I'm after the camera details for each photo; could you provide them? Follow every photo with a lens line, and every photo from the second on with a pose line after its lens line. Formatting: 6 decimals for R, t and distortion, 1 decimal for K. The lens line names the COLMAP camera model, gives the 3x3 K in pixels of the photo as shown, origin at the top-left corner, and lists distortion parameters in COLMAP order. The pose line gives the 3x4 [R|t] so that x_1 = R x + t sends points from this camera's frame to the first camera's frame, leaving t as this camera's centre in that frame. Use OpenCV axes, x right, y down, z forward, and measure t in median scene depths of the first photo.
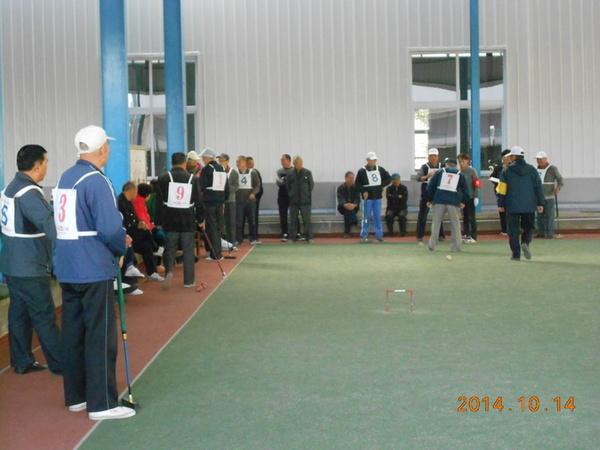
lens RADIAL K [[1141.0, 0, 300.0], [0, 1141.0, 225.0], [0, 0, 1]] dist [0.084965, -1.143290]
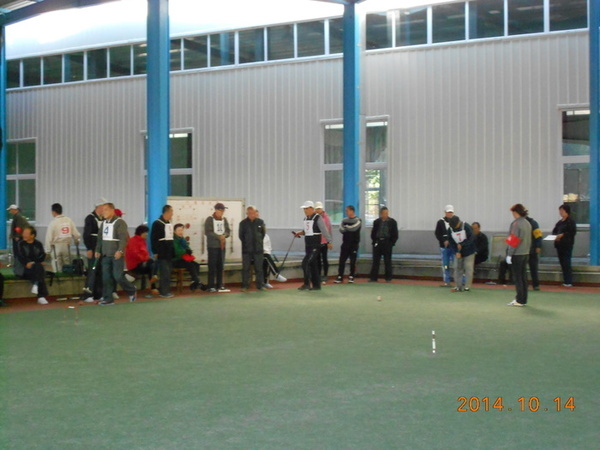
lens RADIAL K [[1141.0, 0, 300.0], [0, 1141.0, 225.0], [0, 0, 1]] dist [0.084965, -1.143290]
pose [[0.830630, 0.023062, -0.556348, 2.266964], [-0.043402, 0.998784, -0.023398, -0.047331], [0.555131, 0.043582, 0.830620, -0.024714]]
